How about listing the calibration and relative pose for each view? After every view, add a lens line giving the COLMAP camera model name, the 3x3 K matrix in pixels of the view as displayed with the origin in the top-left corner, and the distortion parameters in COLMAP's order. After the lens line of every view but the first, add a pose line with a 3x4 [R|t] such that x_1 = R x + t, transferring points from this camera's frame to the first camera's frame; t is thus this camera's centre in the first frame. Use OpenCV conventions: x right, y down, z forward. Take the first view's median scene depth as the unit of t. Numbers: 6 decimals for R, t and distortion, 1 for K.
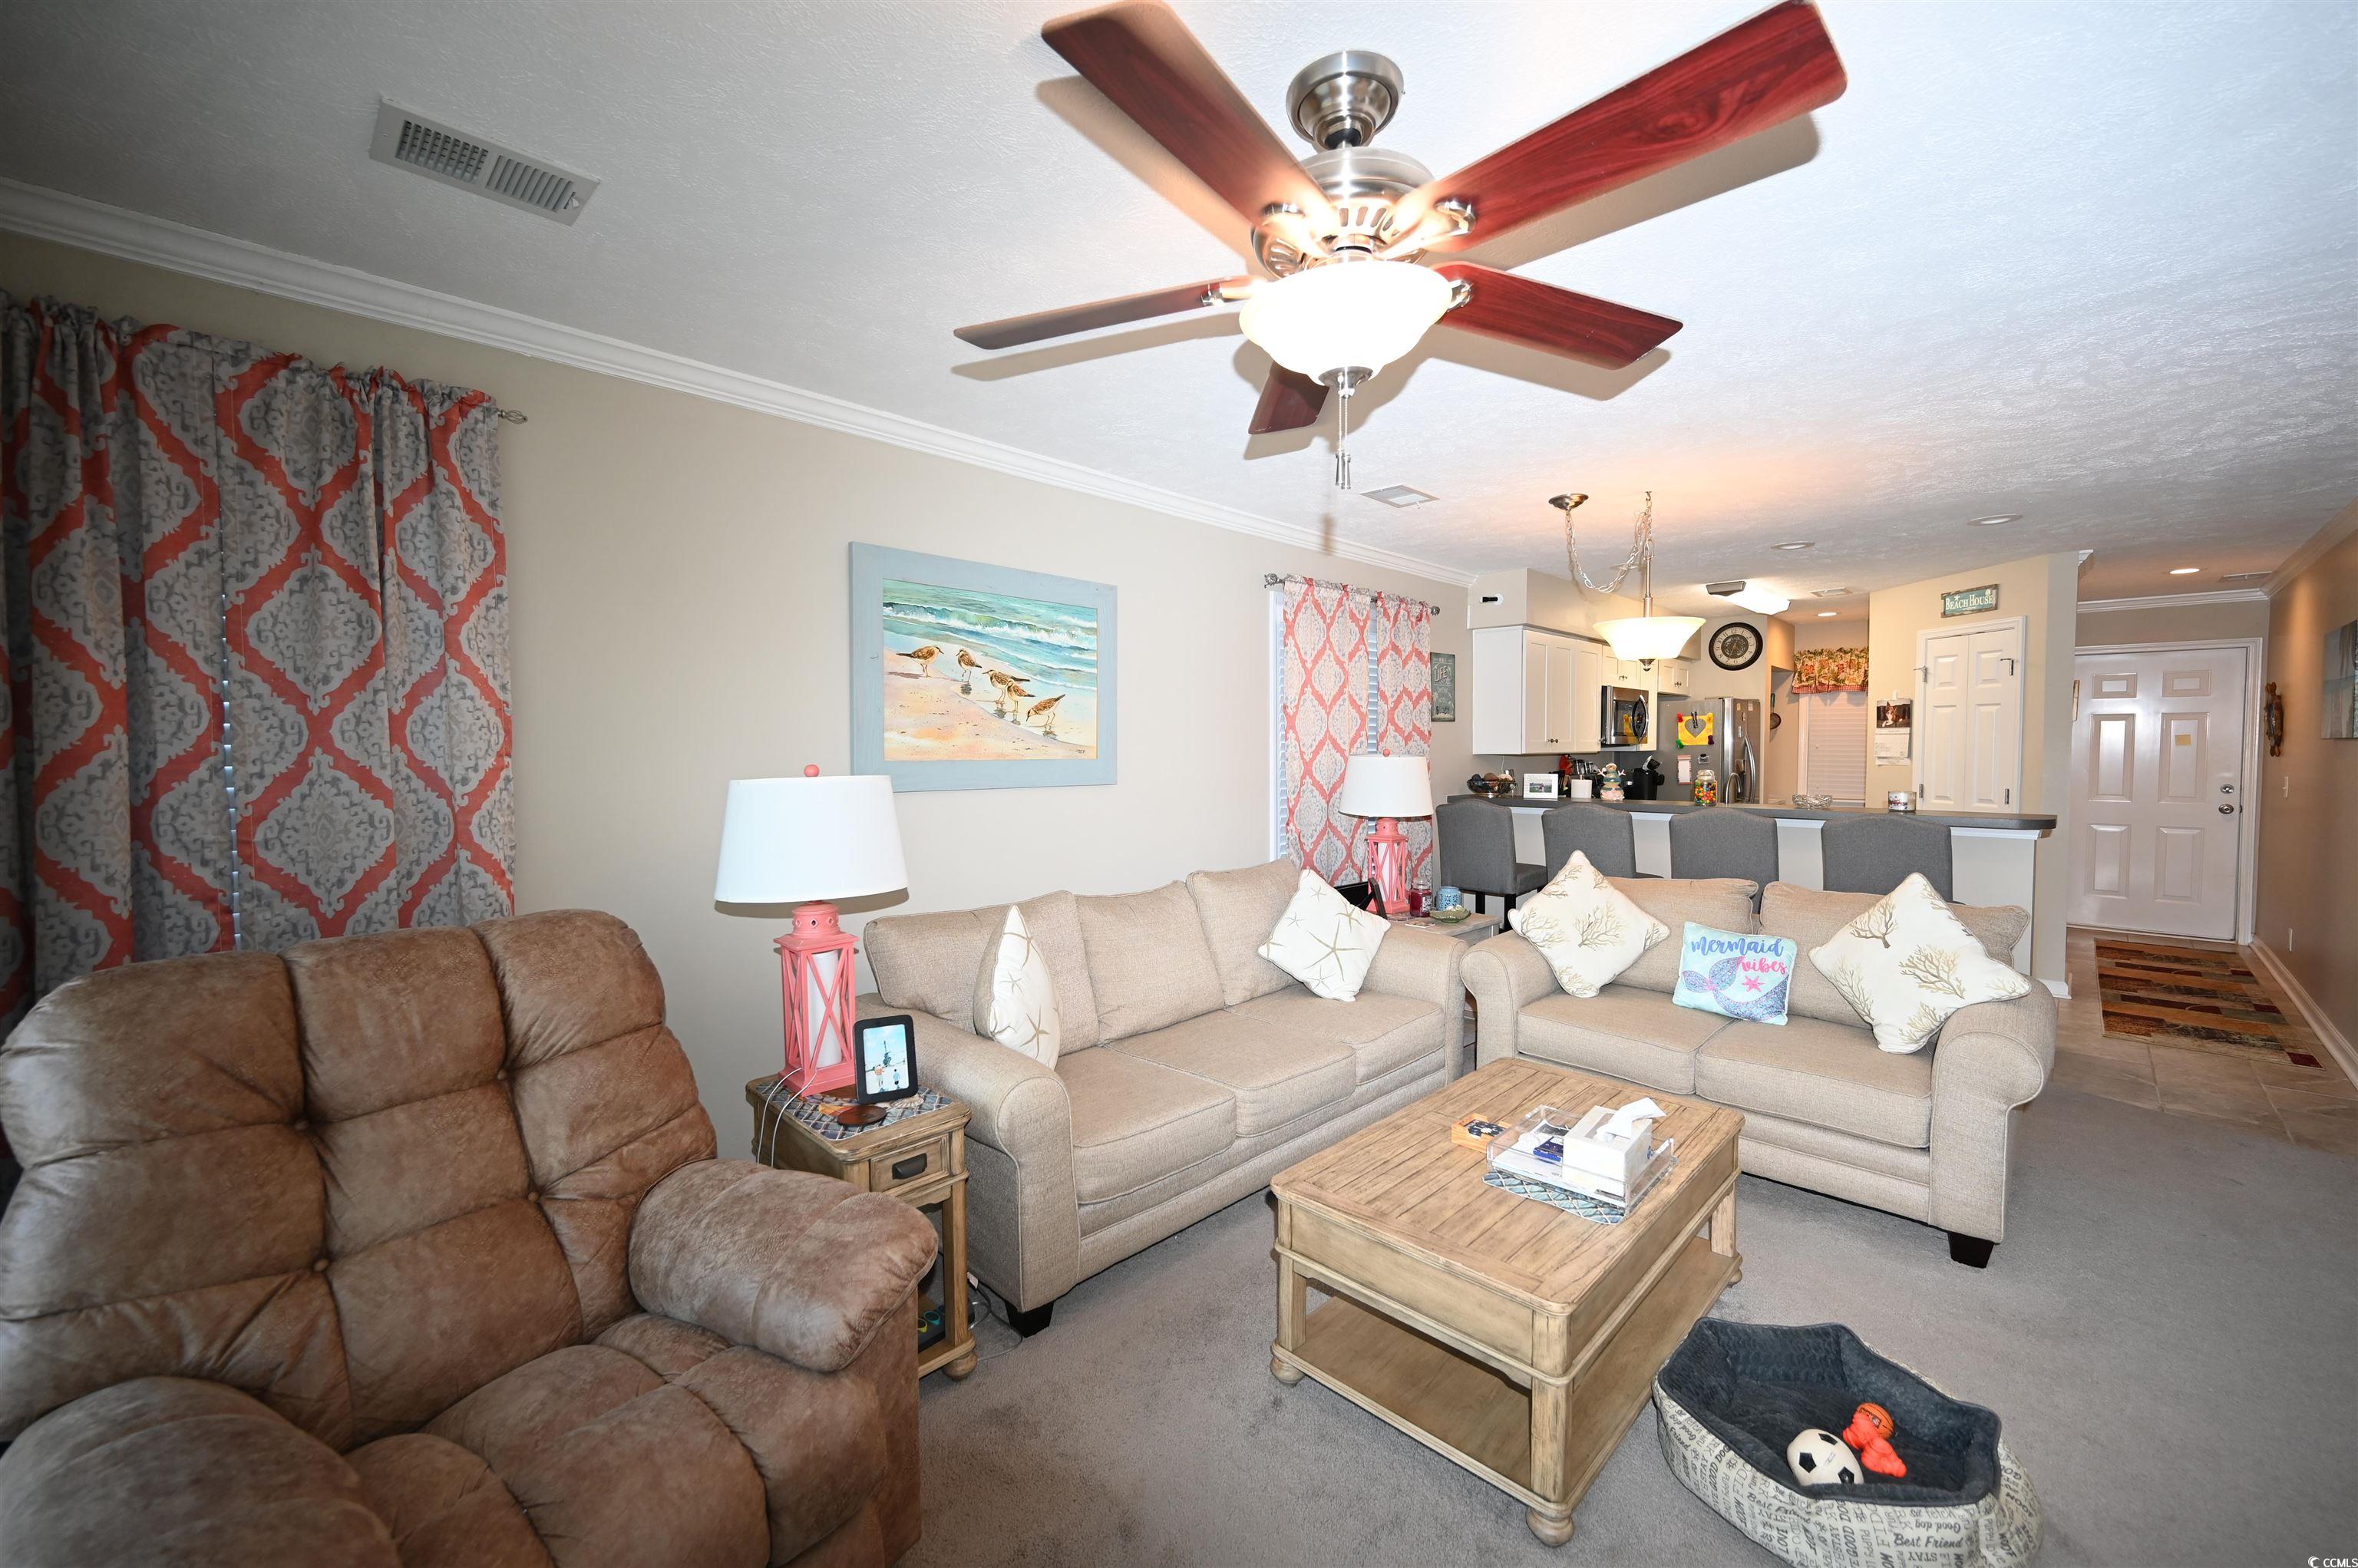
lens RADIAL K [[928.0, 0, 1171.6], [0, 928.0, 781.2], [0, 0, 1]] dist [-0.001097, 0.000422]
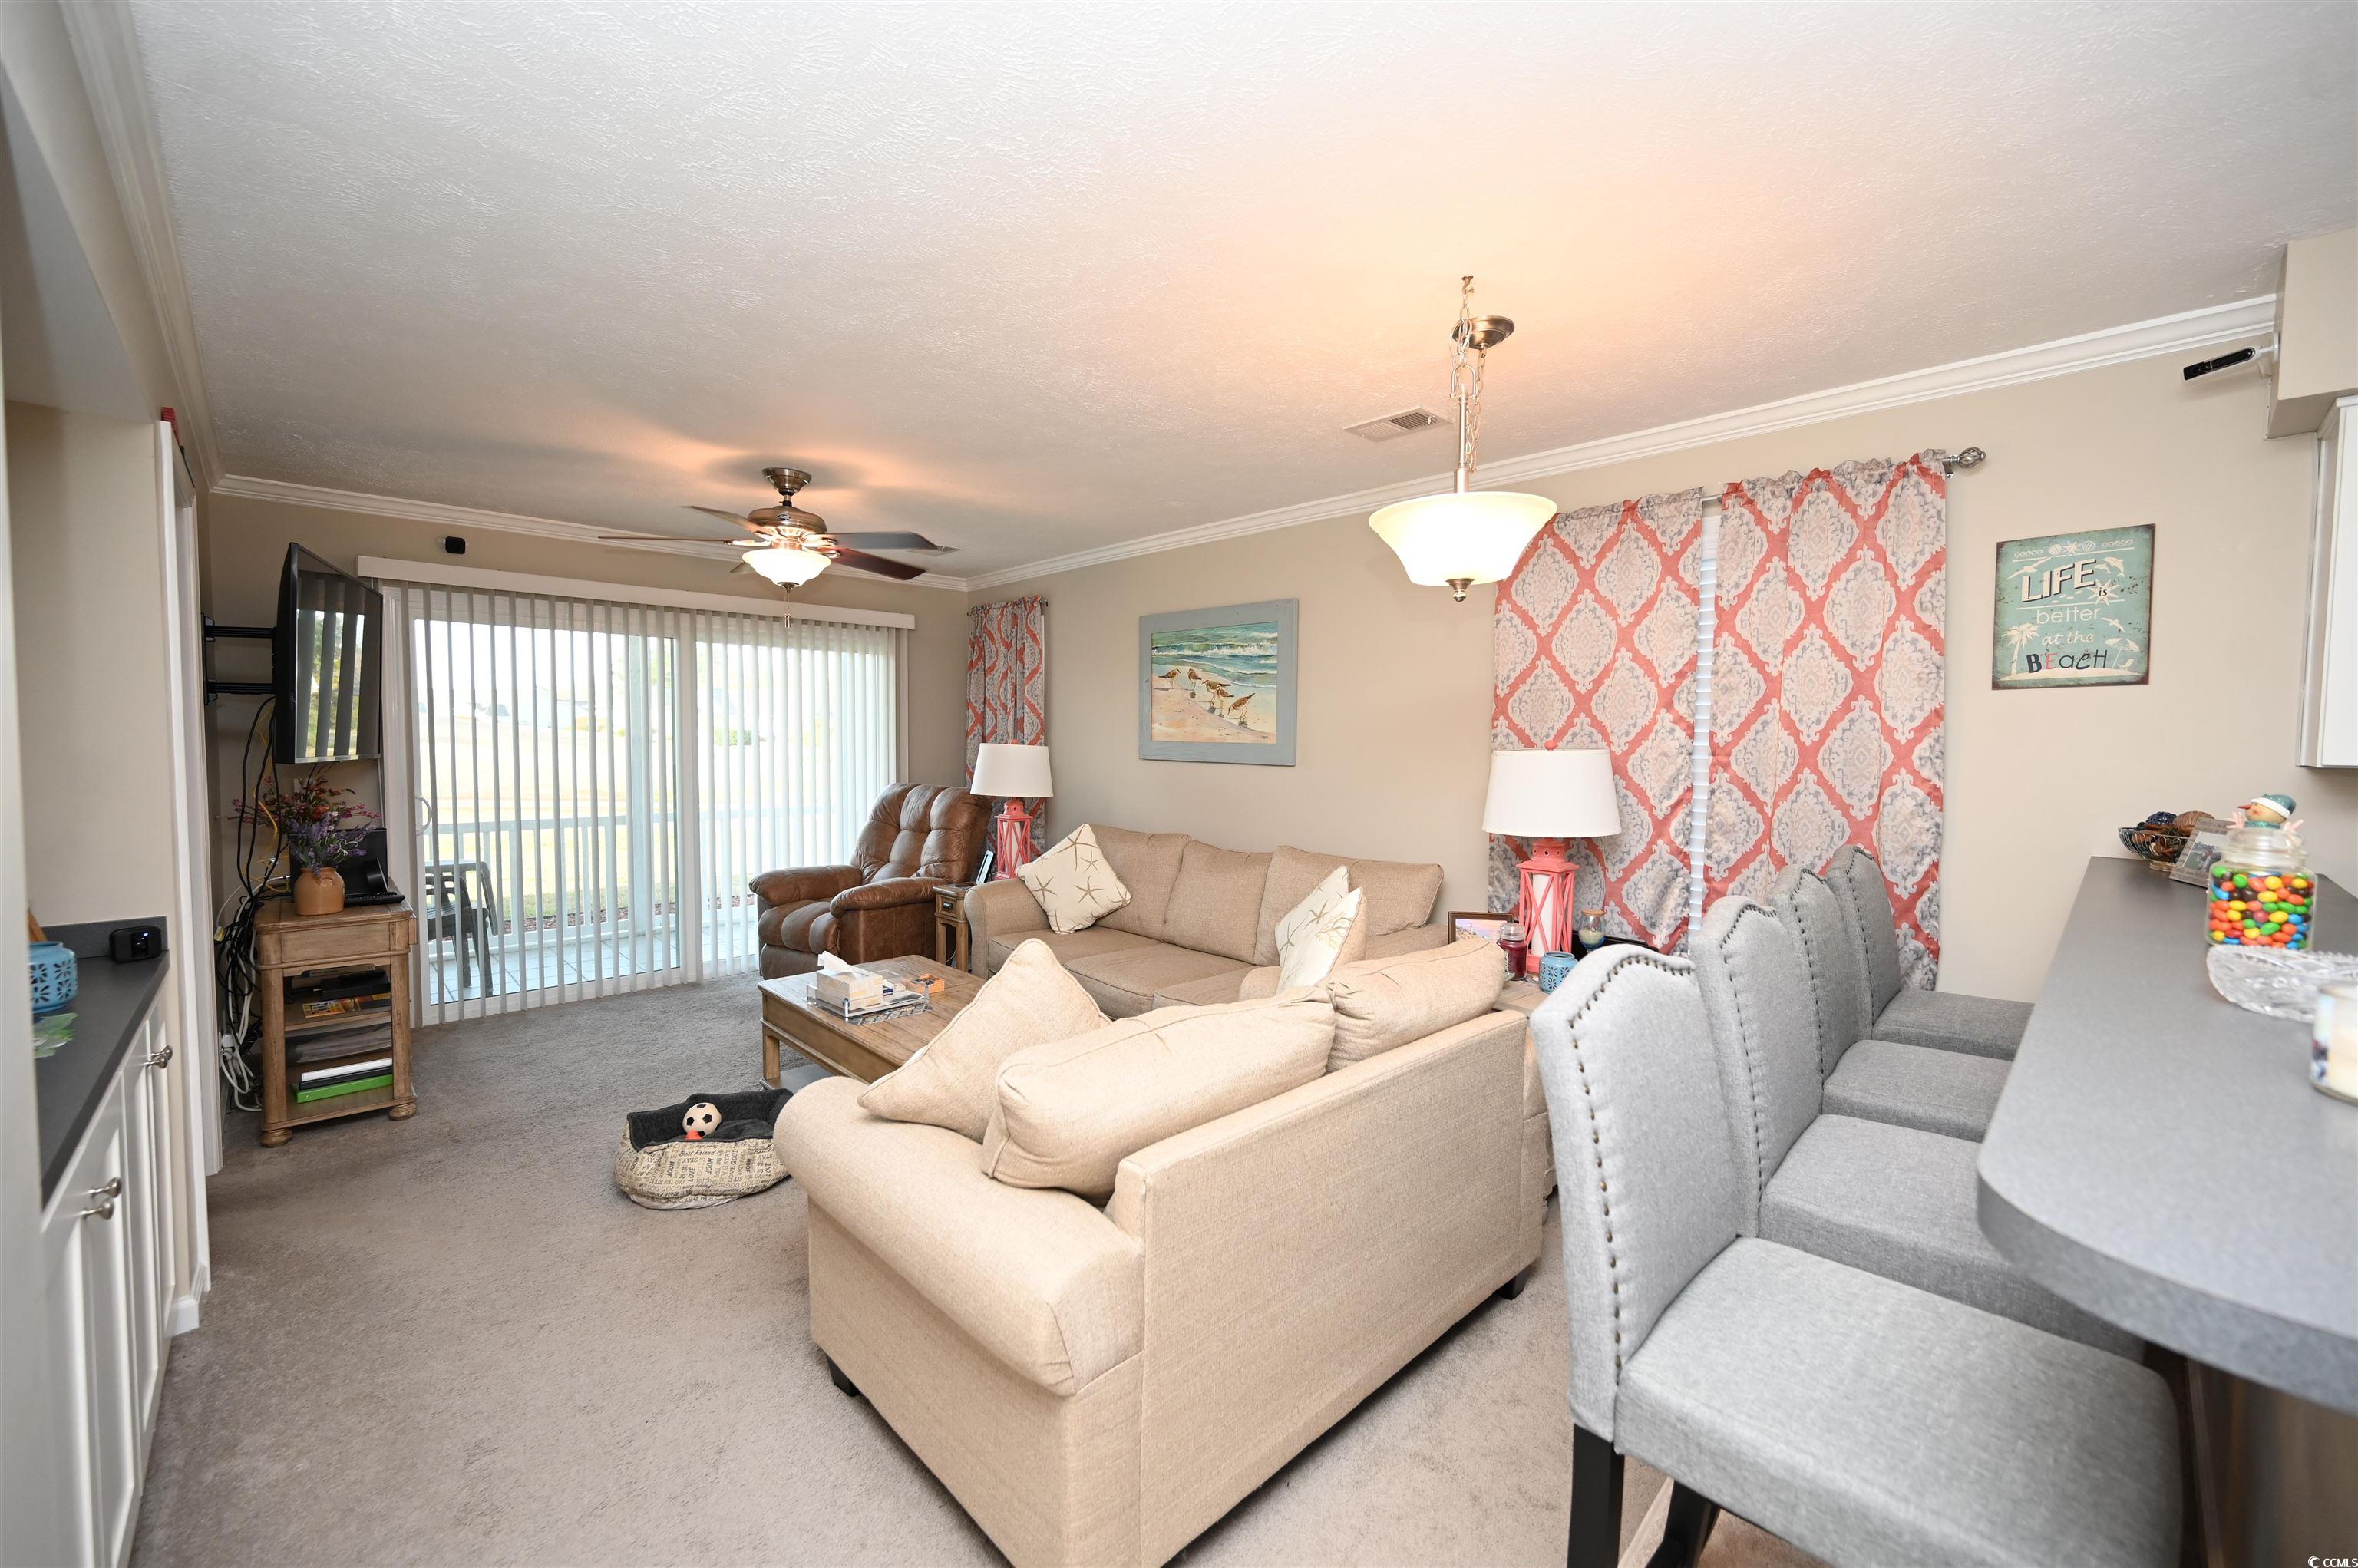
lens RADIAL K [[928.0, 0, 1187.5], [0, 928.0, 781.2], [0, 0, 1]] dist [-0.001097, 0.000422]
pose [[-0.015091, 0.053557, -0.998451, 1.291379], [-0.047511, 0.997398, 0.054219, -0.039896], [0.998757, 0.048256, -0.012507, 1.011426]]
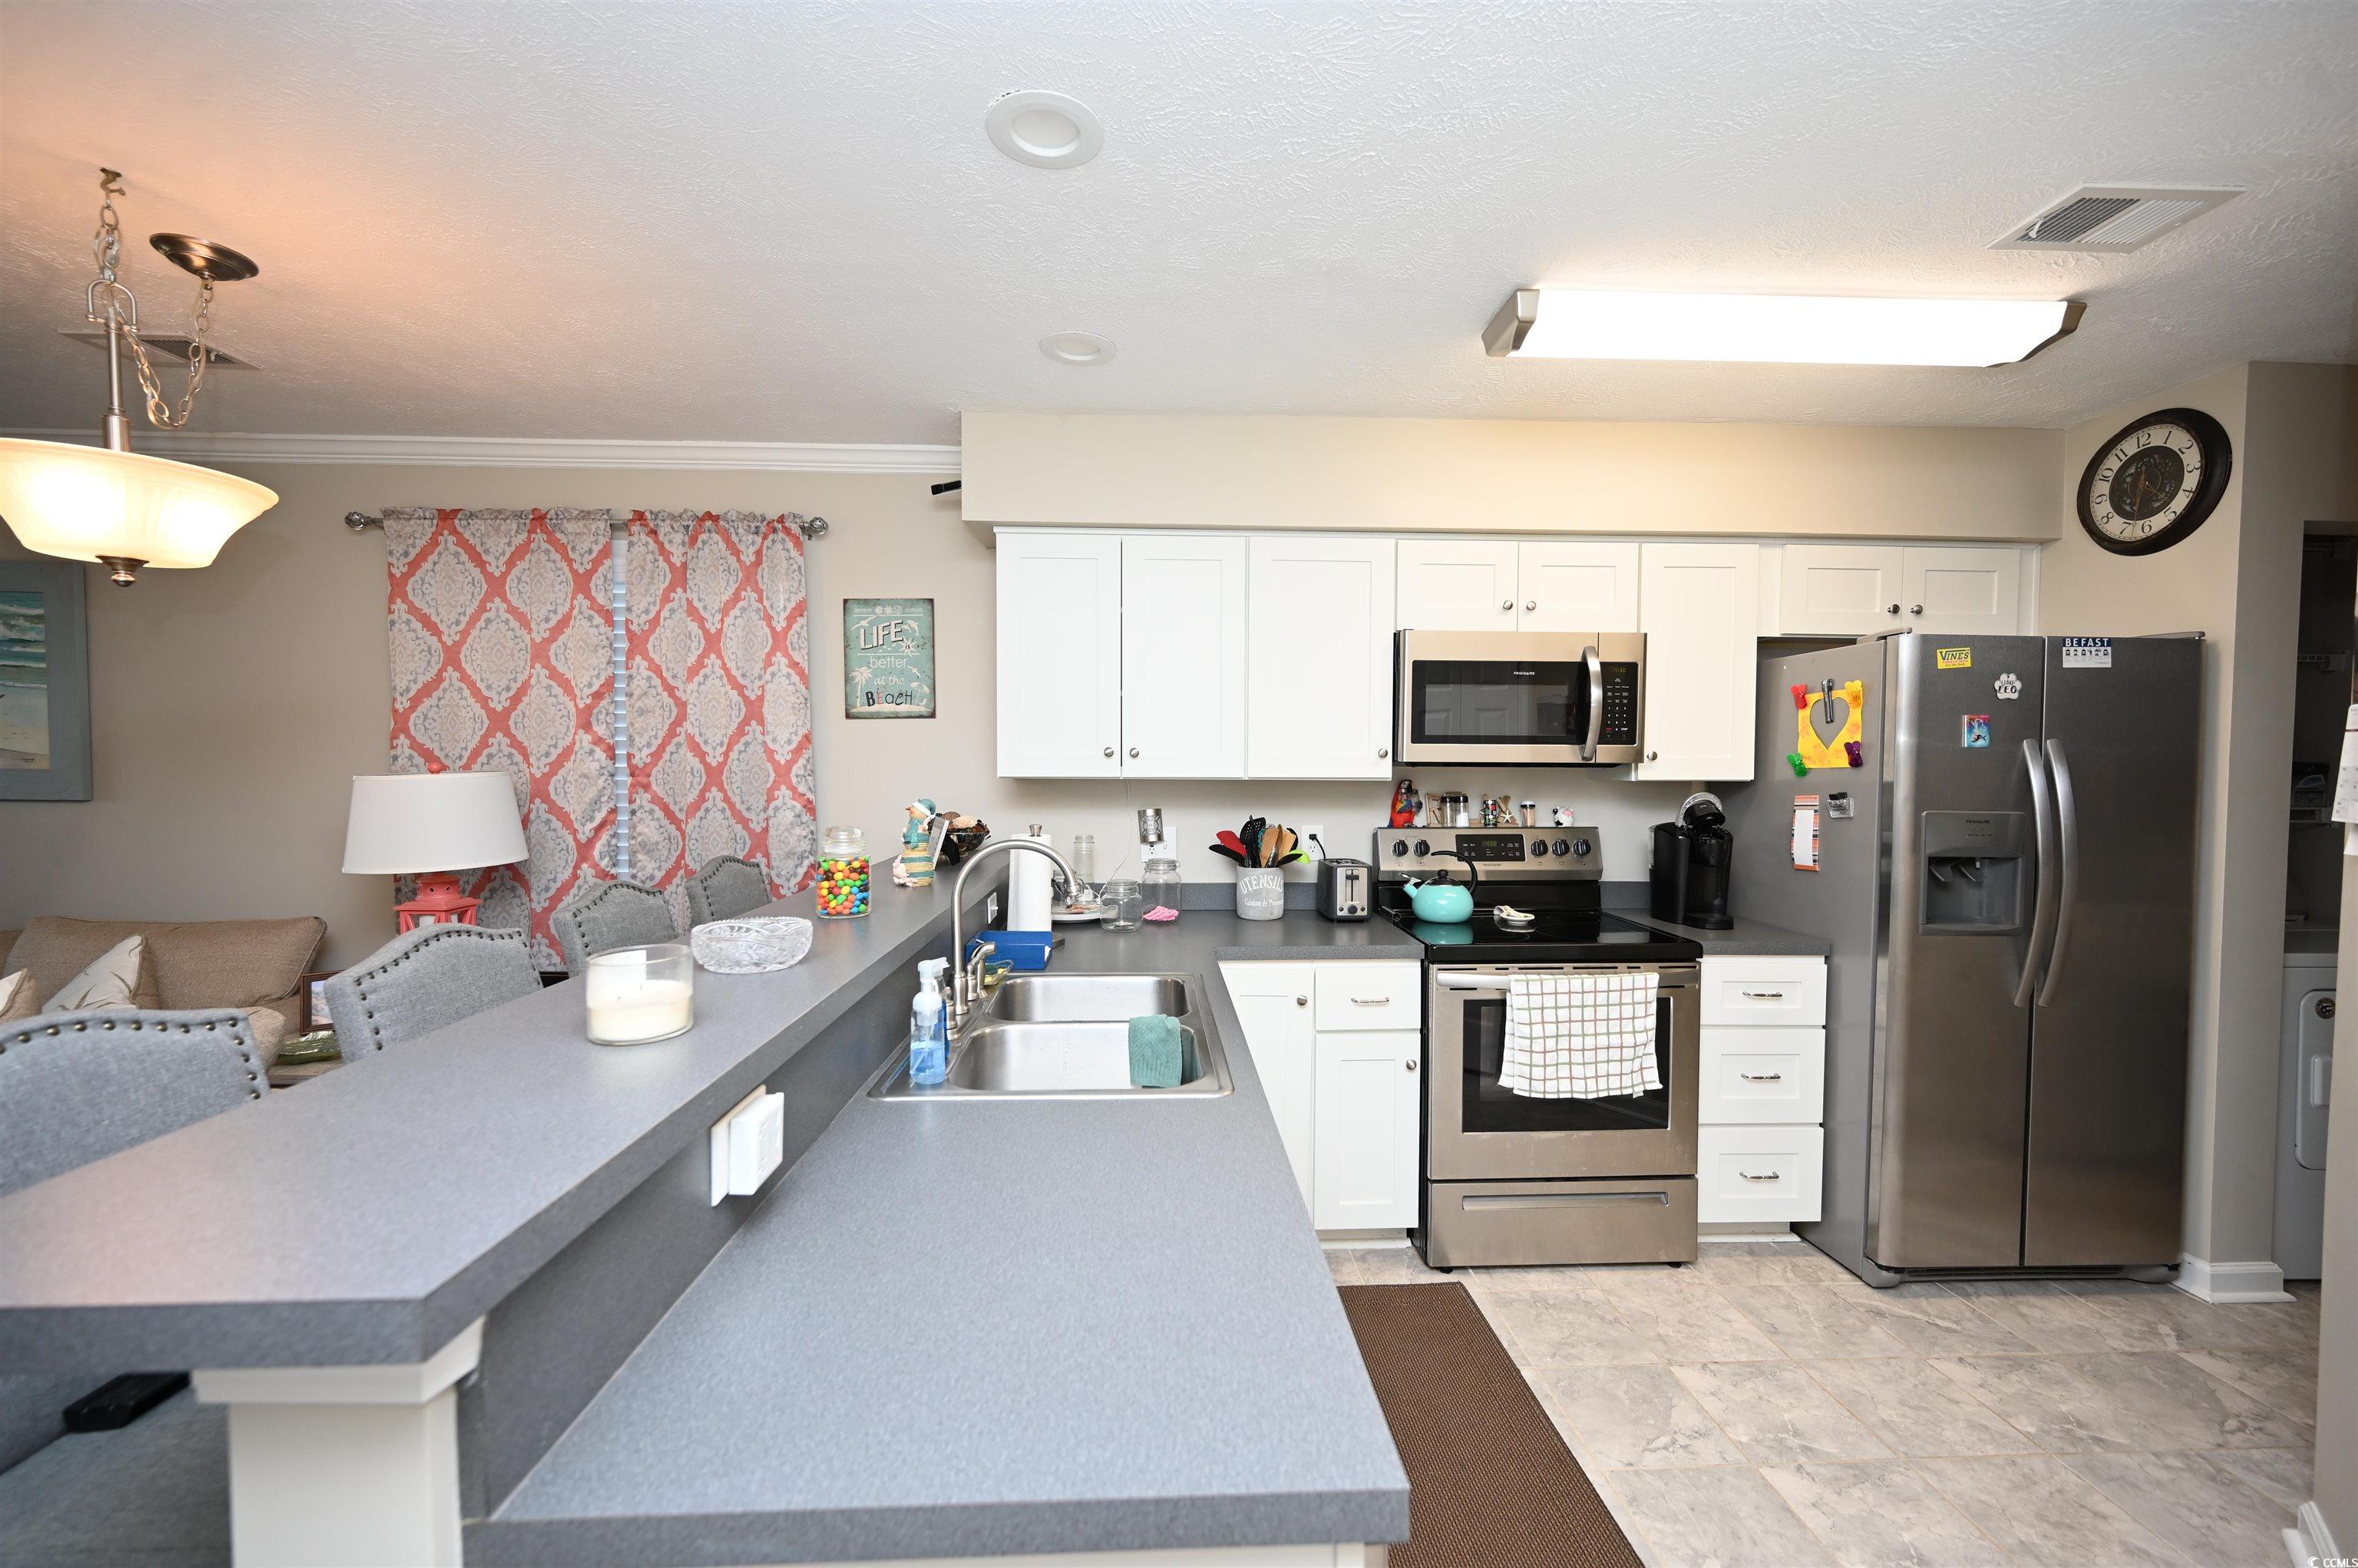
lens RADIAL K [[928.0, 0, 1180.5], [0, 928.0, 793.7], [0, 0, 1]] dist [-0.001097, 0.000422]
pose [[0.729788, 0.032488, -0.682901, 1.407420], [-0.034753, 0.999342, 0.010404, -0.052105], [0.682789, 0.016140, 0.730437, 1.219726]]
